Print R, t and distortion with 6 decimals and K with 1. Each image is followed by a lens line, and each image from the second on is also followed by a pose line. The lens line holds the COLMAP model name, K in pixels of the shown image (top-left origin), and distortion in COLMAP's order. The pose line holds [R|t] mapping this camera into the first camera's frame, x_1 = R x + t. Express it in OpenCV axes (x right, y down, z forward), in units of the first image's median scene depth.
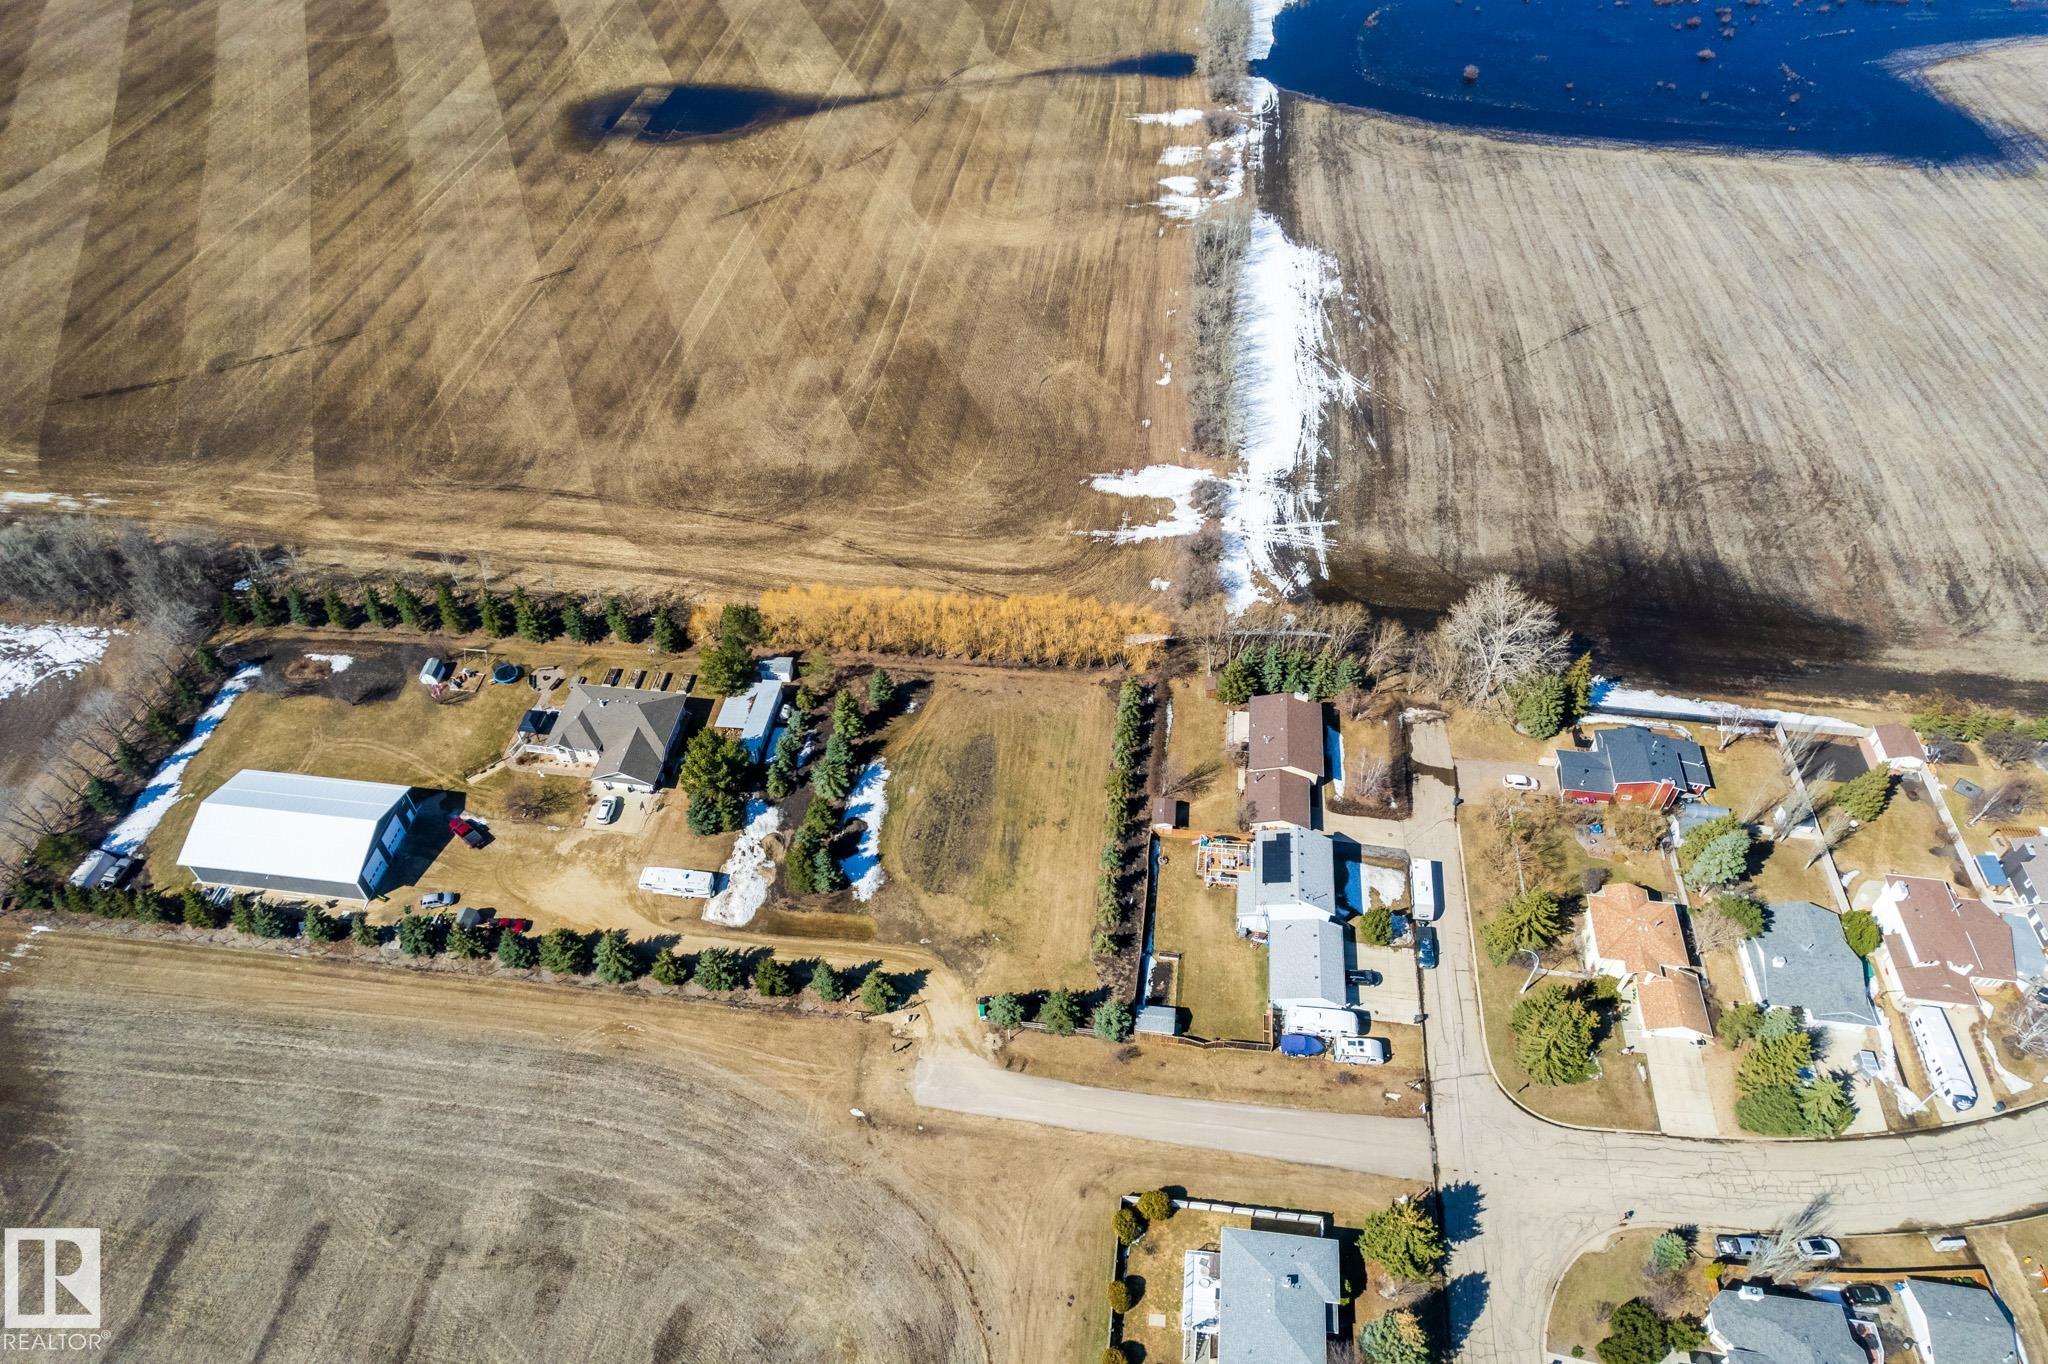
lens RADIAL K [[1302.6, 0, 1033.1], [0, 1302.6, 688.3], [0, 0, 1]] dist [-0.050457, 0.038605]
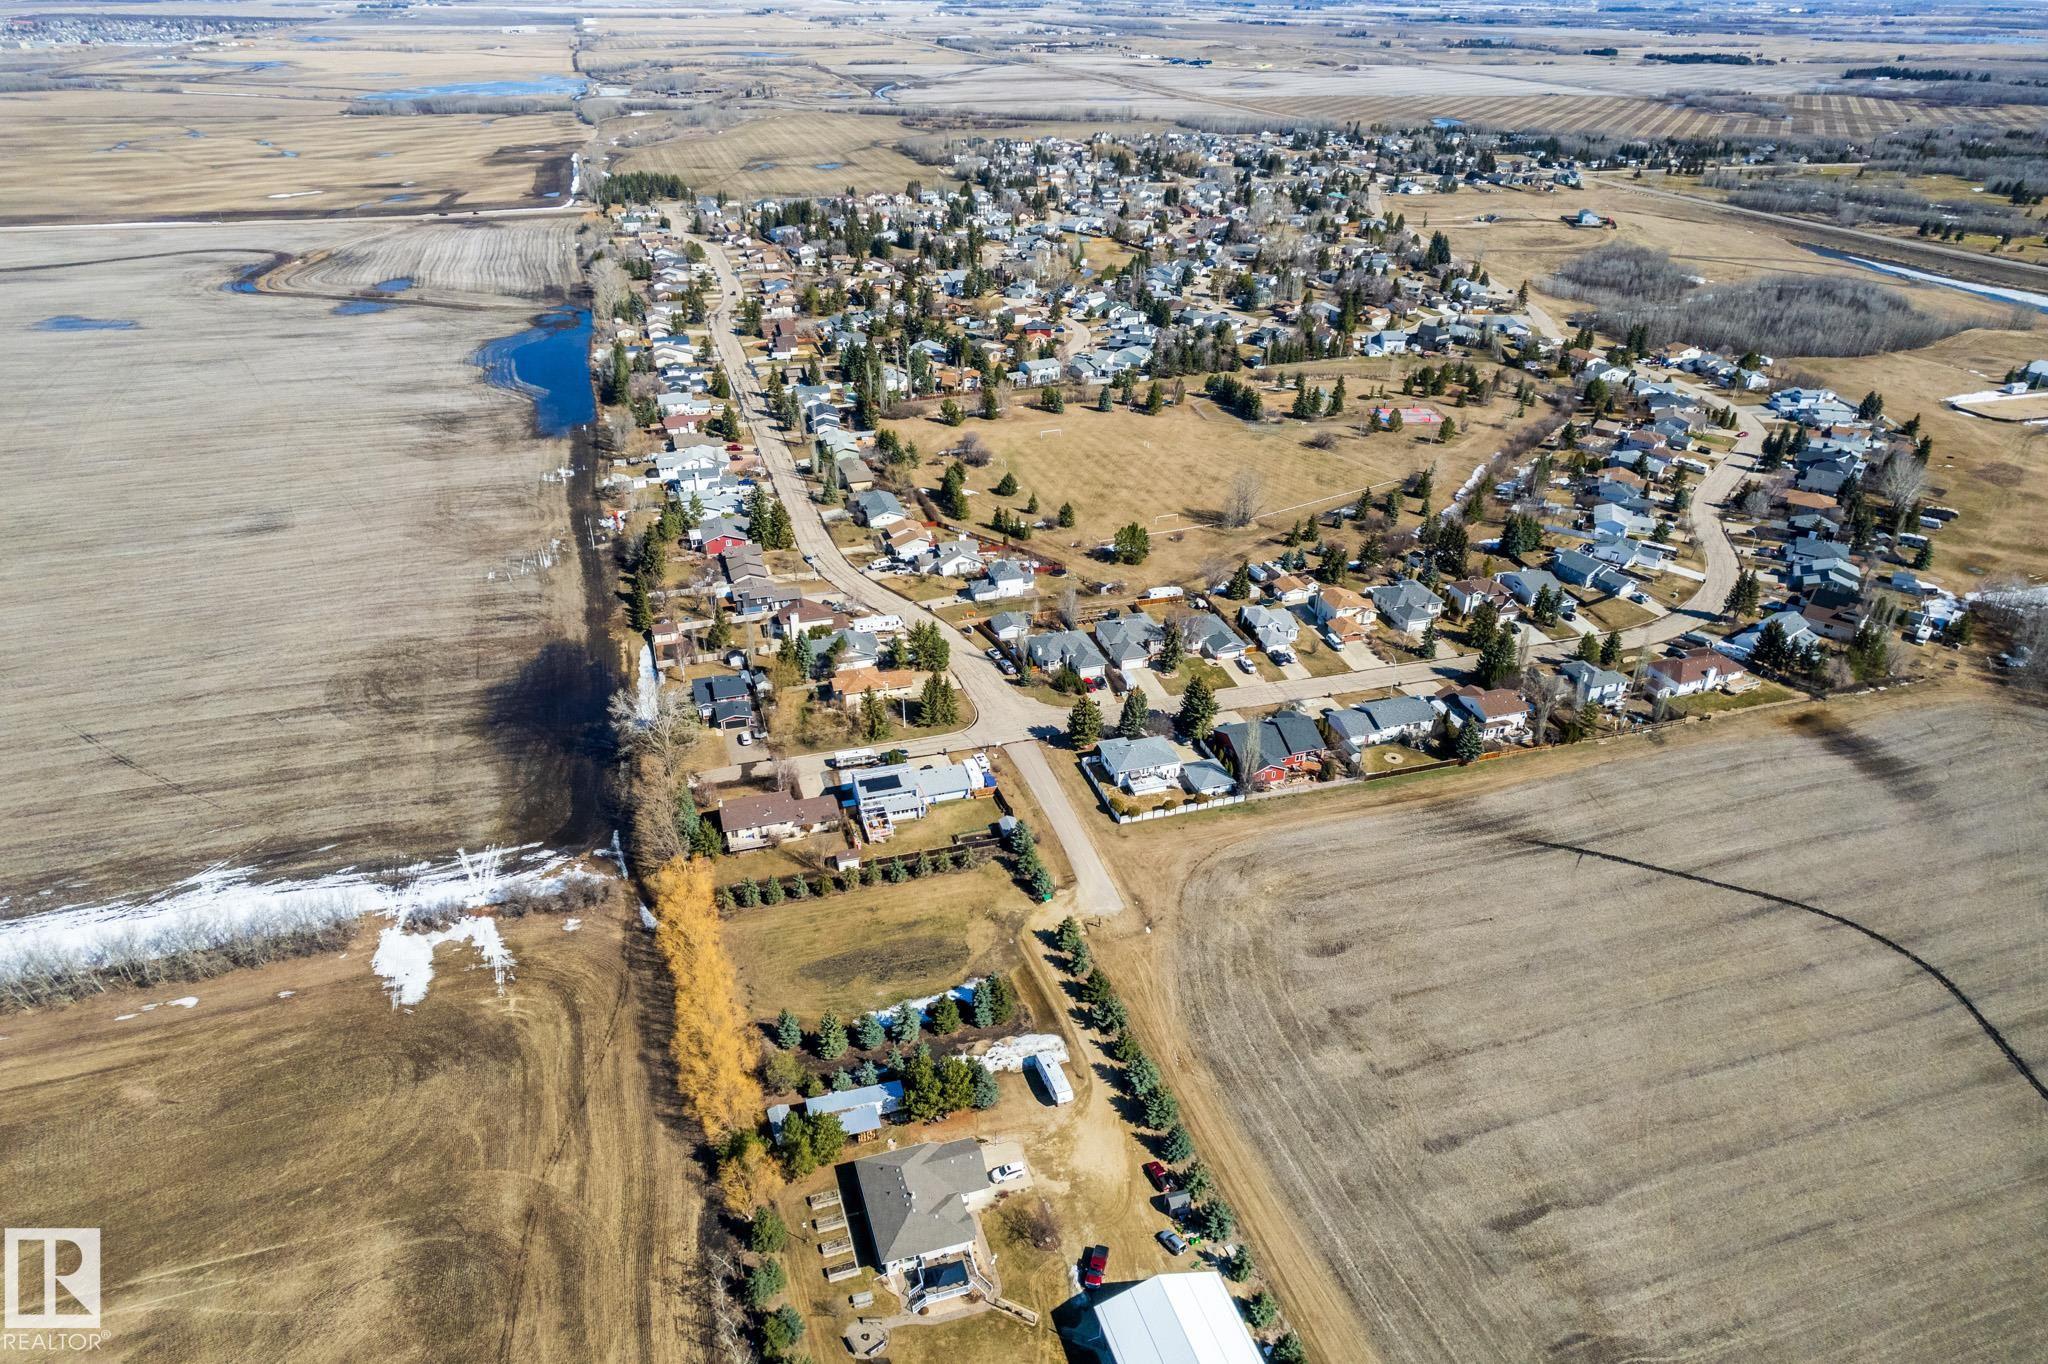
lens RADIAL K [[1308.6, 0, 1029.9], [0, 1308.6, 685.2], [0, 0, 1]] dist [-0.067902, 0.070037]
pose [[-0.419382, -0.442959, 0.792405, -0.883838], [0.650473, 0.462253, 0.602666, -0.615922], [-0.633248, 0.768186, 0.094272, 0.561416]]
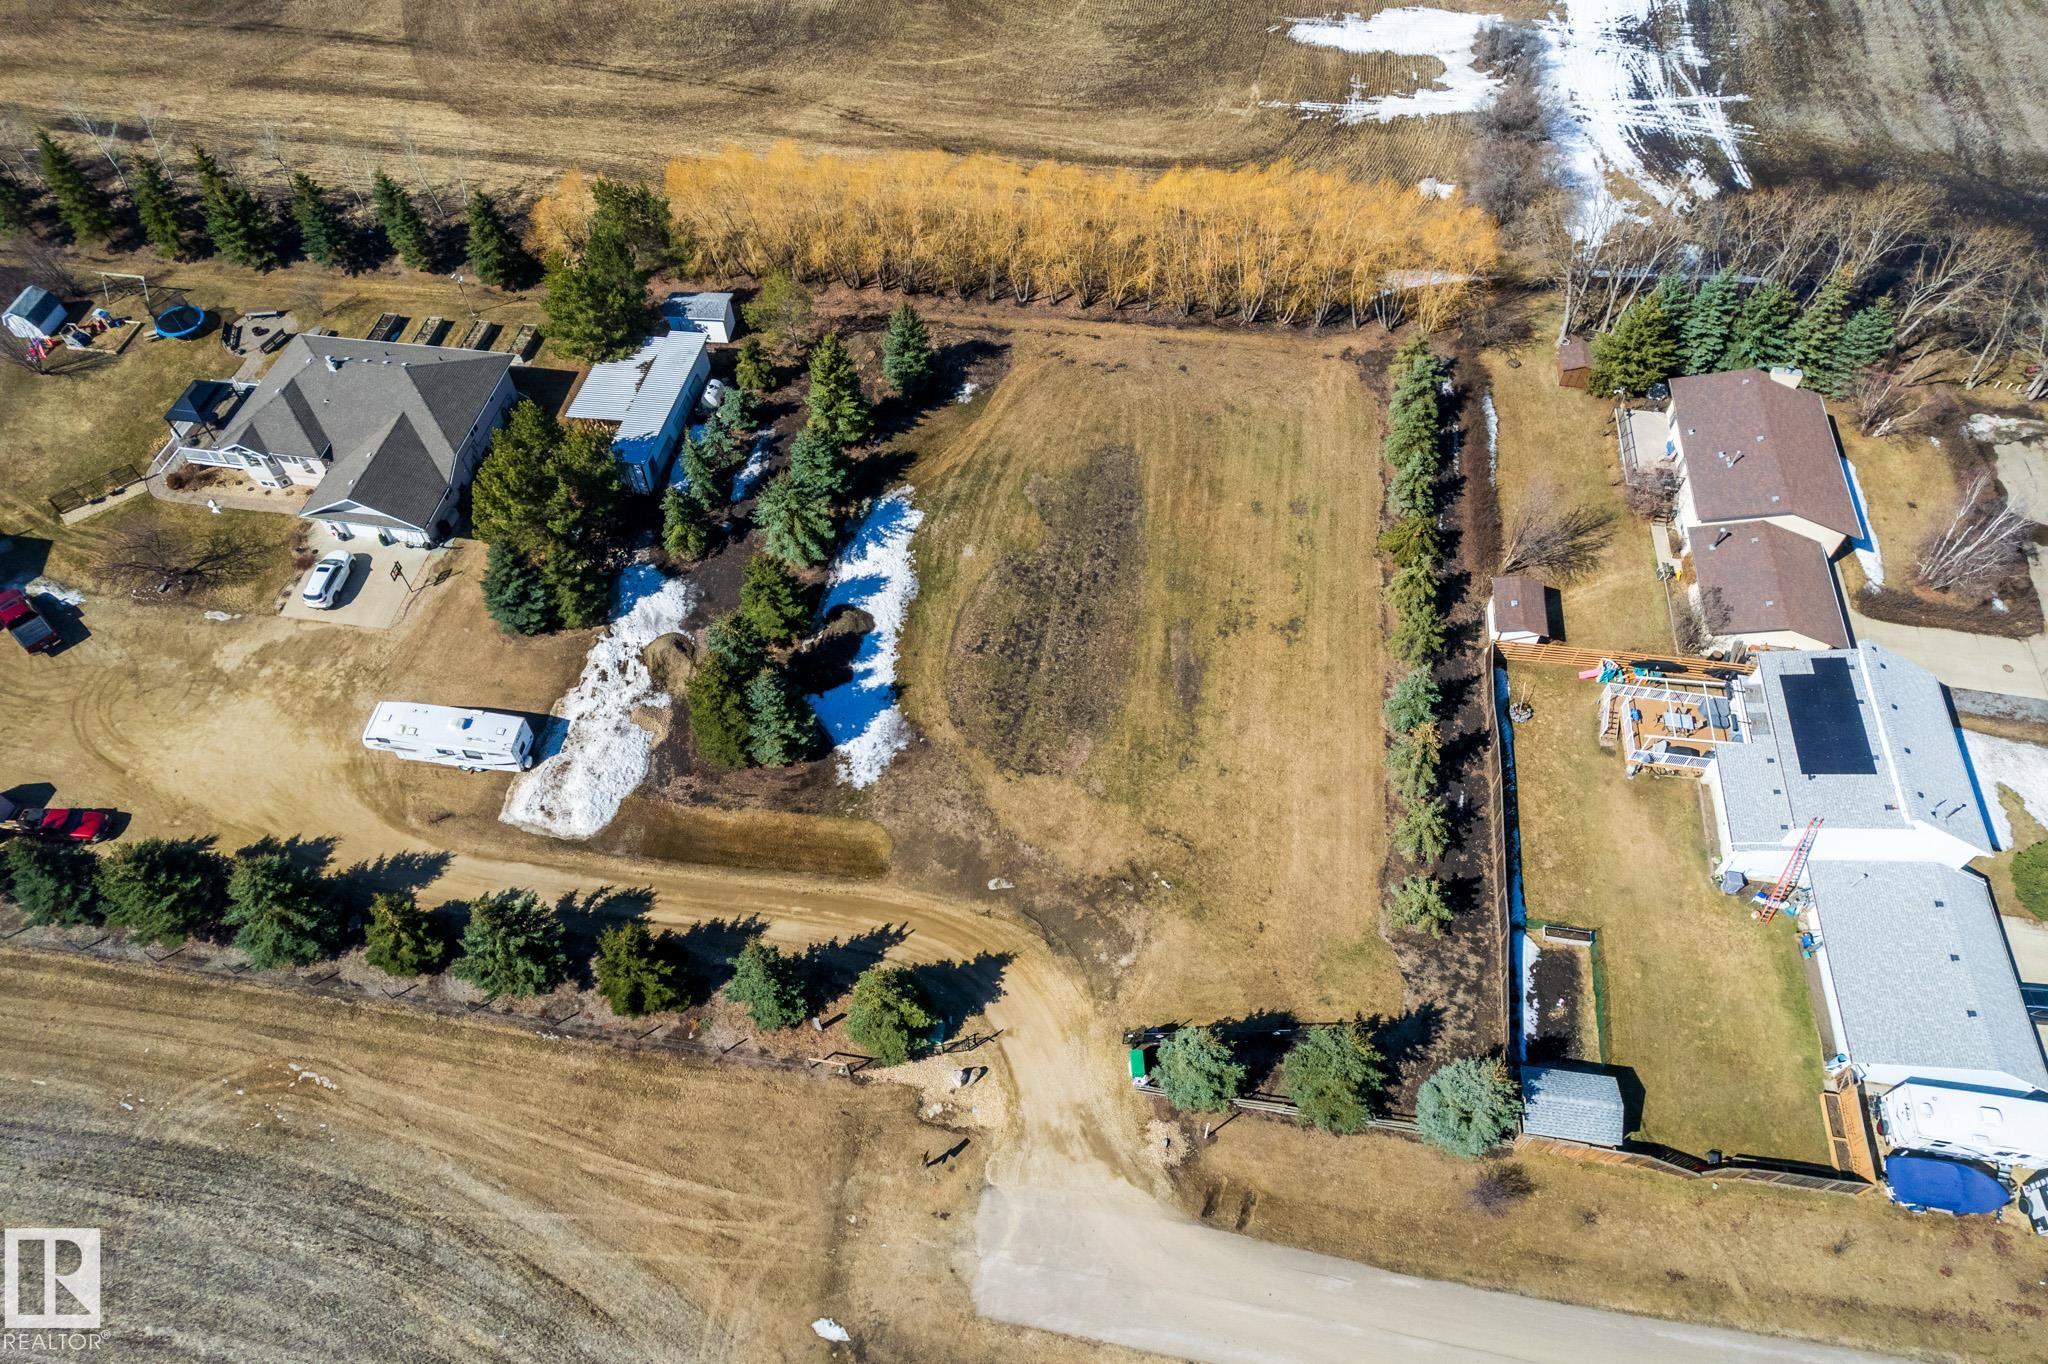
lens RADIAL K [[1308.6, 0, 1029.9], [0, 1308.6, 685.2], [0, 0, 1]] dist [-0.067902, 0.070037]
pose [[0.999402, 0.022986, -0.025851, -0.053548], [-0.019525, 0.991714, 0.126971, 0.061801], [0.028556, -0.126390, 0.991569, 0.489759]]
